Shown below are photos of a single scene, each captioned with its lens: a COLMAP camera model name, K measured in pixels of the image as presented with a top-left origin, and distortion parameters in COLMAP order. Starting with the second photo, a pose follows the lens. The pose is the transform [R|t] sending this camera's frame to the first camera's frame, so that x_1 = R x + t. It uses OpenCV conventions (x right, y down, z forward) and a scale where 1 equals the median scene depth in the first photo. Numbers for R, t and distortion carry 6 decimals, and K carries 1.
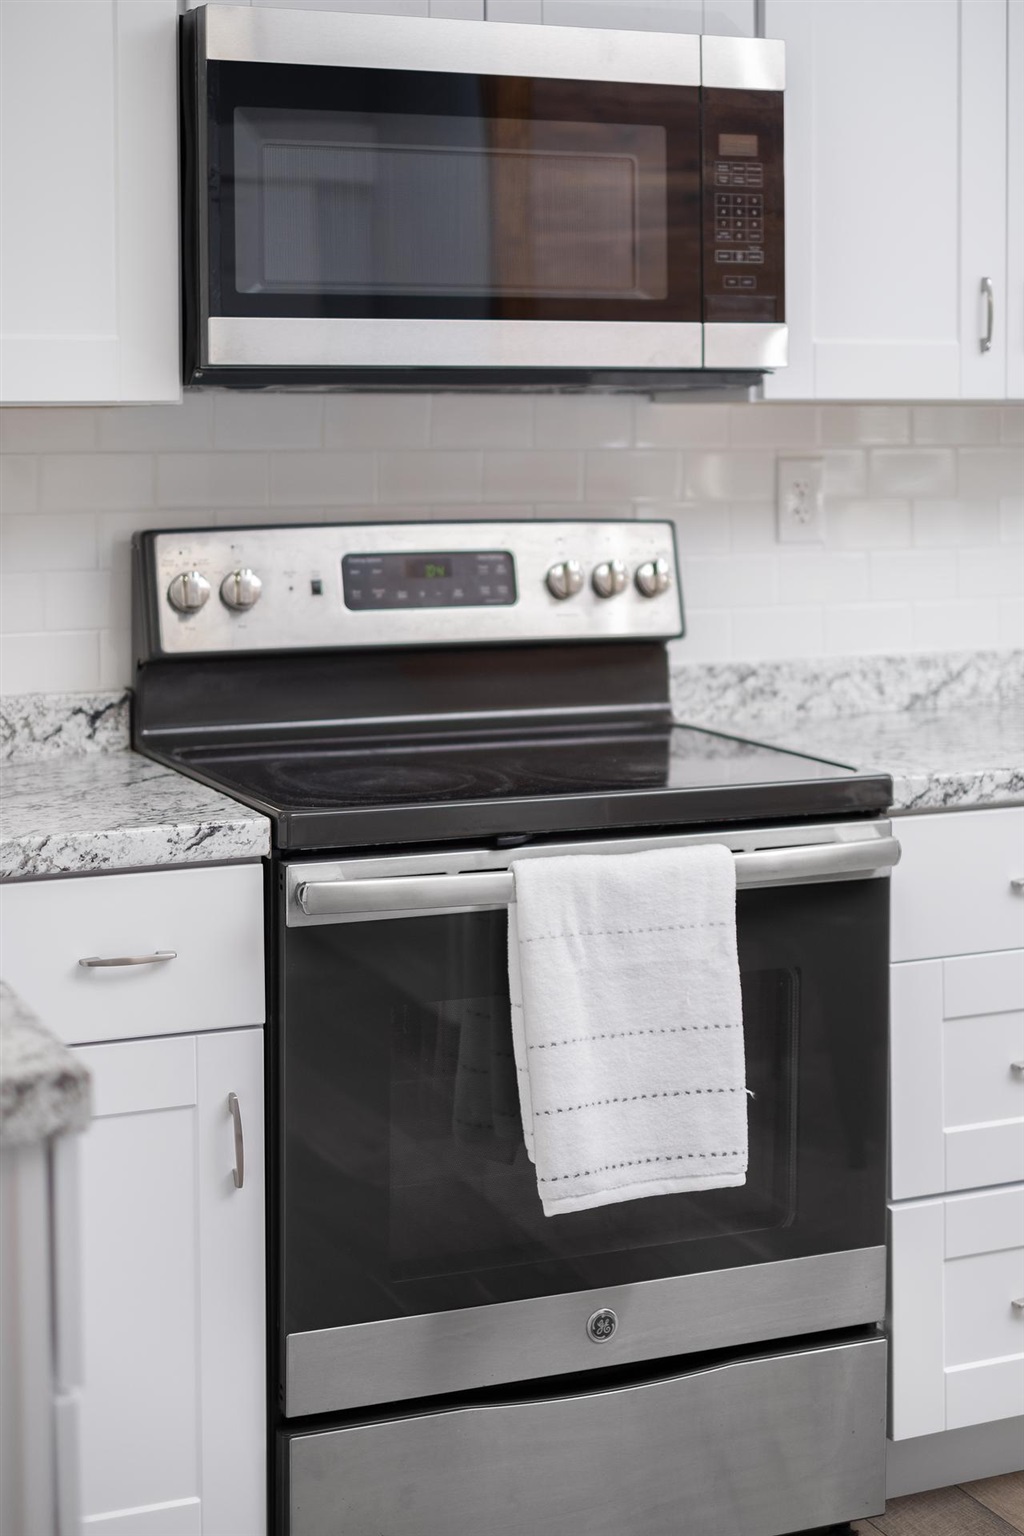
lens RADIAL K [[2489.7, 0, 514.4], [0, 2489.7, 531.8], [0, 0, 1]] dist [-0.034610, -0.093681]
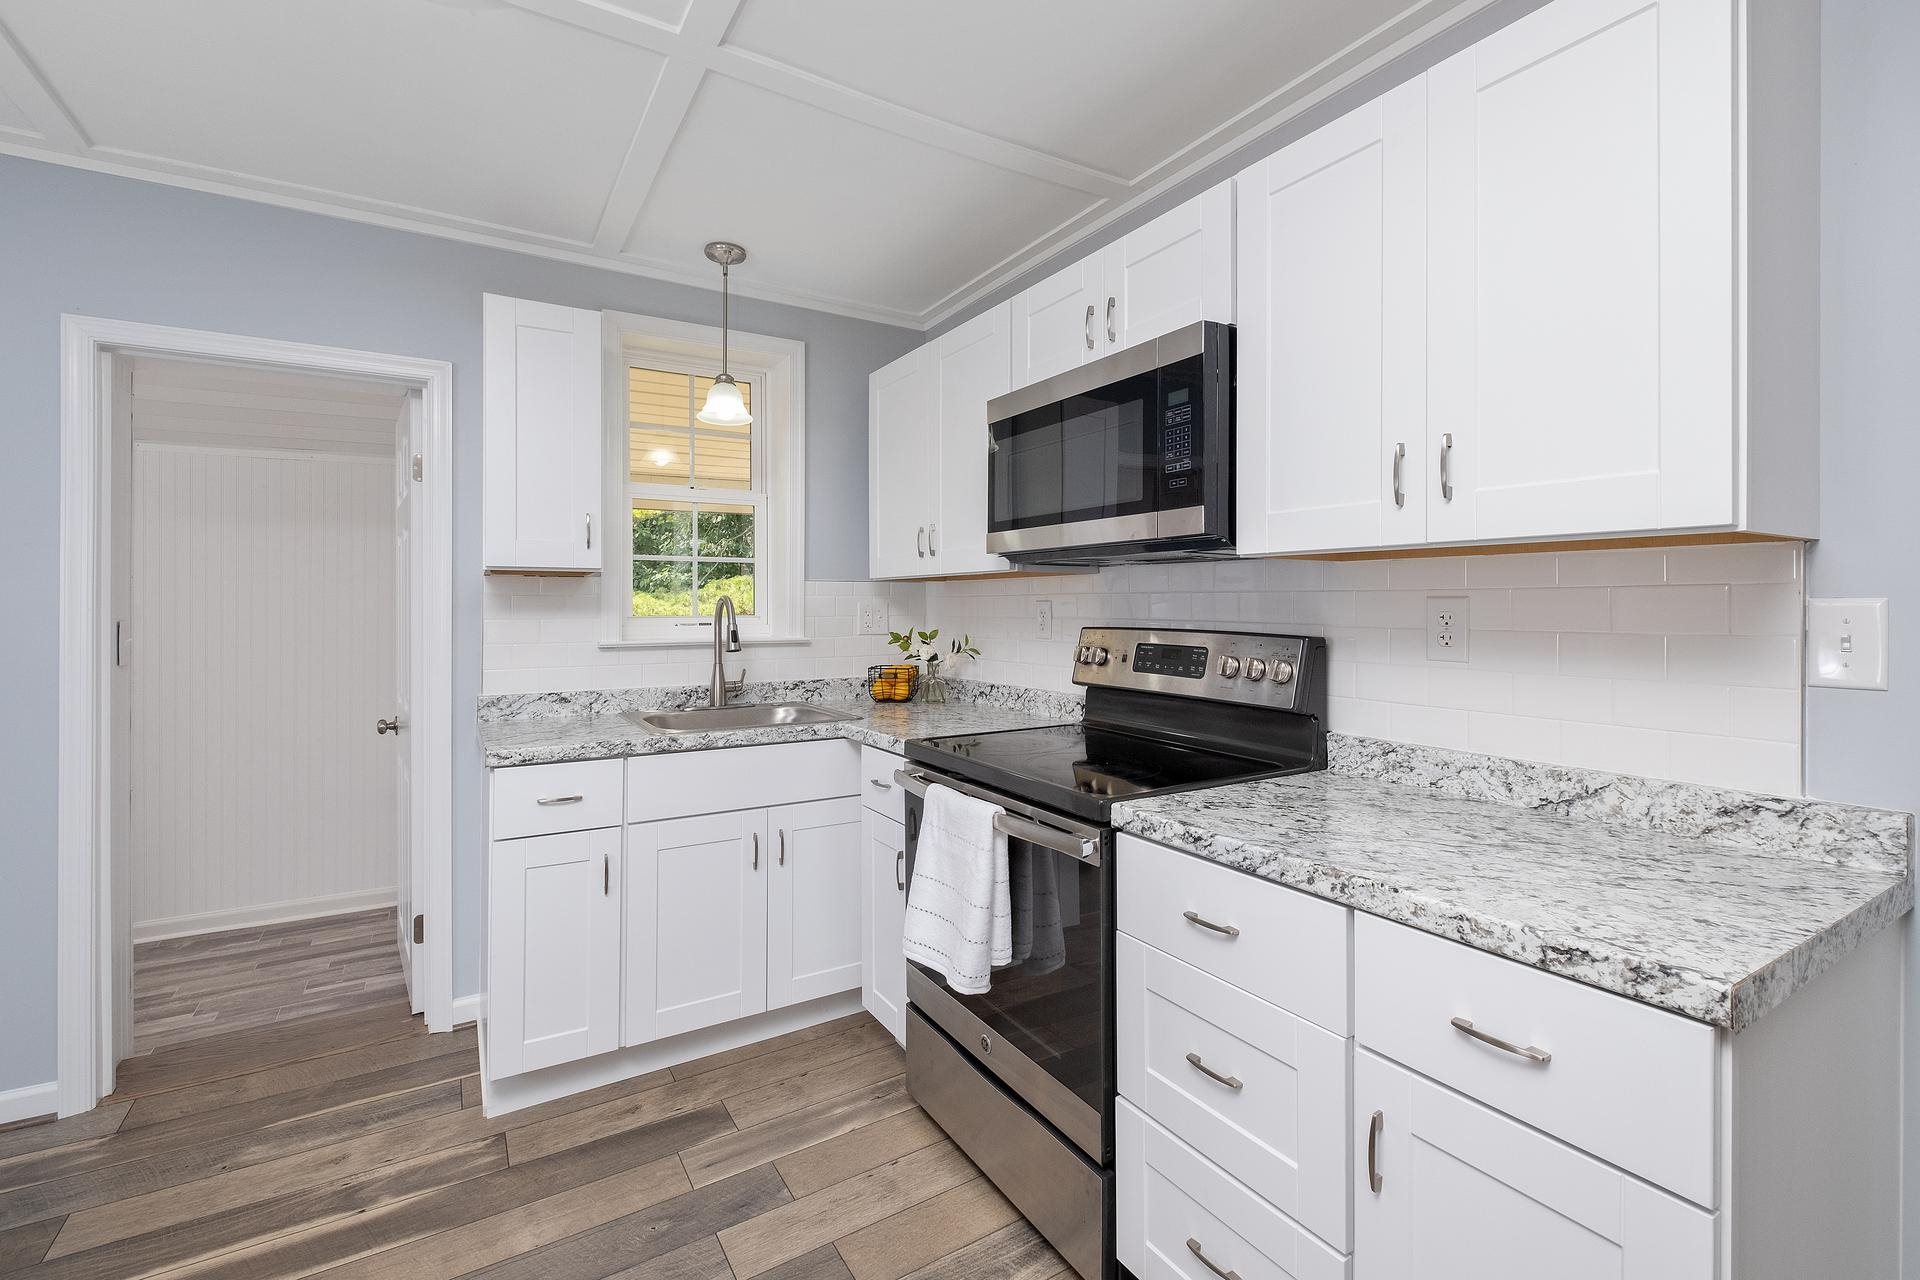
lens RADIAL K [[851.9, 0, 953.9], [0, 851.9, 608.9], [0, 0, 1]] dist [-0.003019, -0.000453]
pose [[0.136993, 0.011914, -0.990500, 0.600332], [-0.044504, 0.998992, 0.005861, -0.016127], [0.989572, 0.043278, 0.137385, 0.770910]]
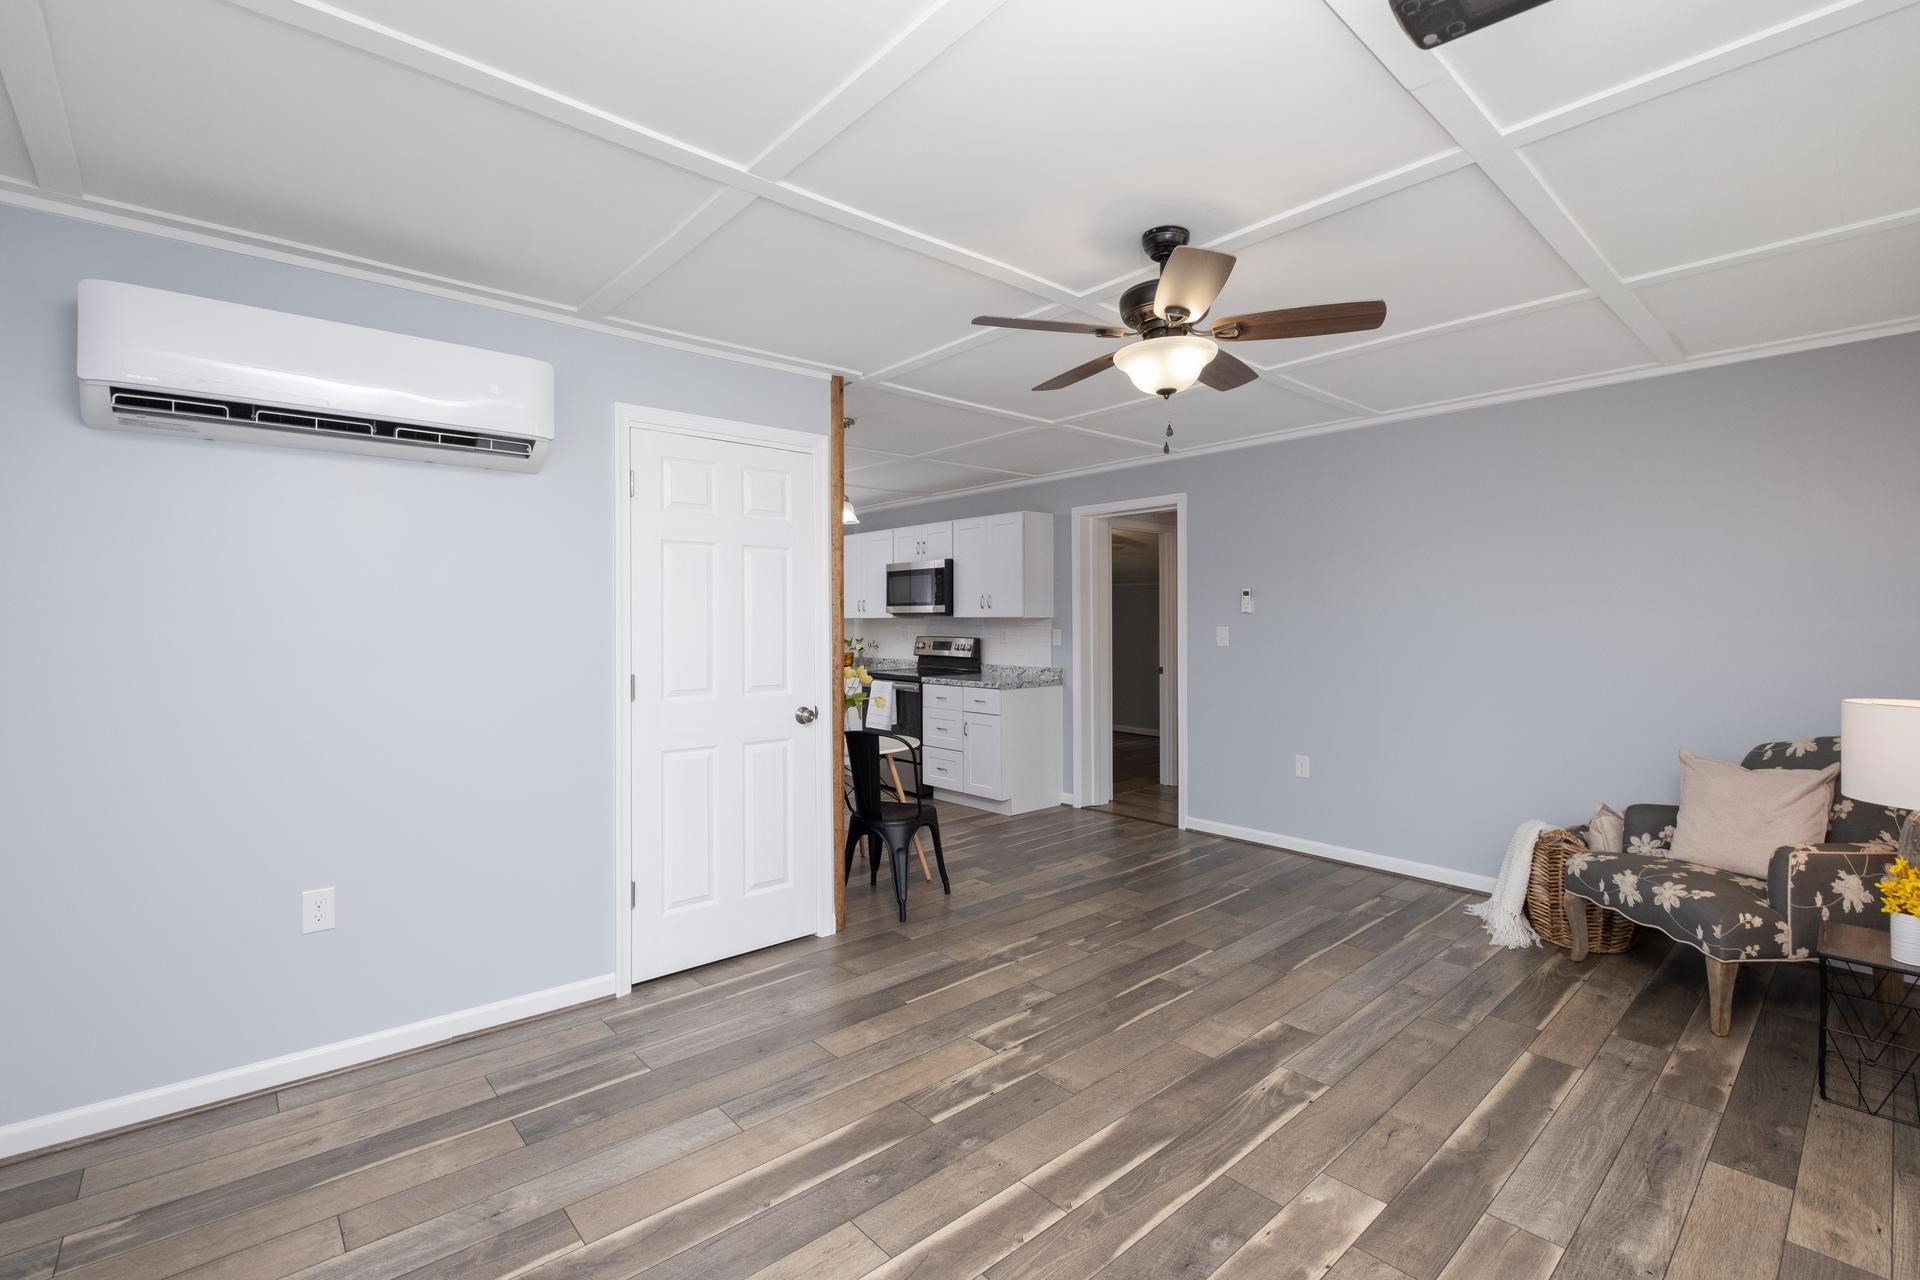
lens RADIAL K [[846.6, 0, 960.0], [0, 846.6, 640.0], [0, 0, 1]] dist [-0.002868, -0.000279]
pose [[0.313905, 0.027008, -0.949070, 2.070405], [-0.042780, 0.998982, 0.014279, -0.028220], [0.948490, 0.036119, 0.314741, 0.380642]]
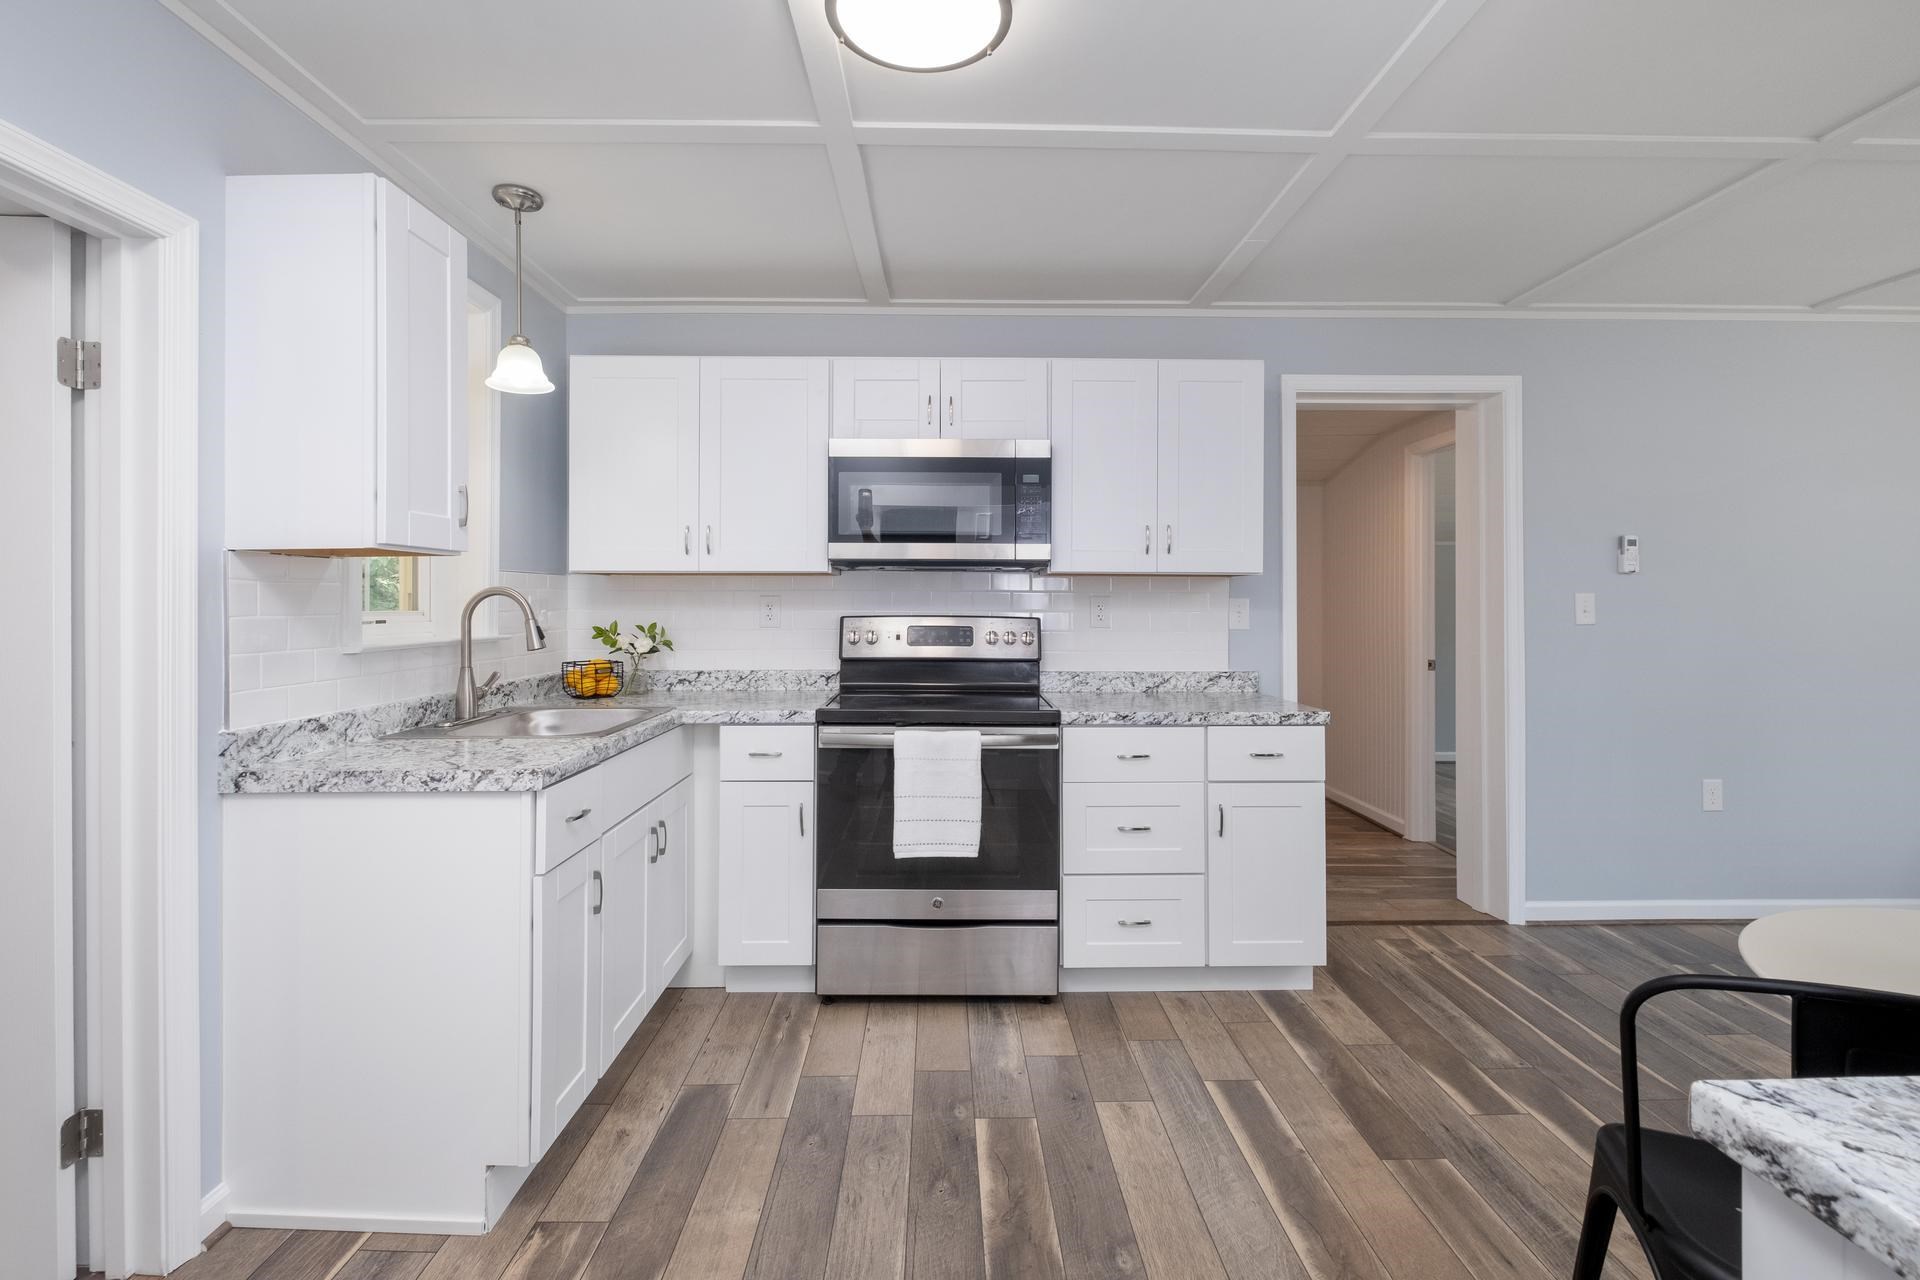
lens RADIAL K [[851.9, 0, 953.9], [0, 851.9, 608.9], [0, 0, 1]] dist [-0.003019, -0.000453]
pose [[0.924669, 0.010608, -0.380624, 0.361665], [-0.024584, 0.999189, -0.031877, 0.019806], [0.379977, 0.038833, 0.924180, 0.105199]]
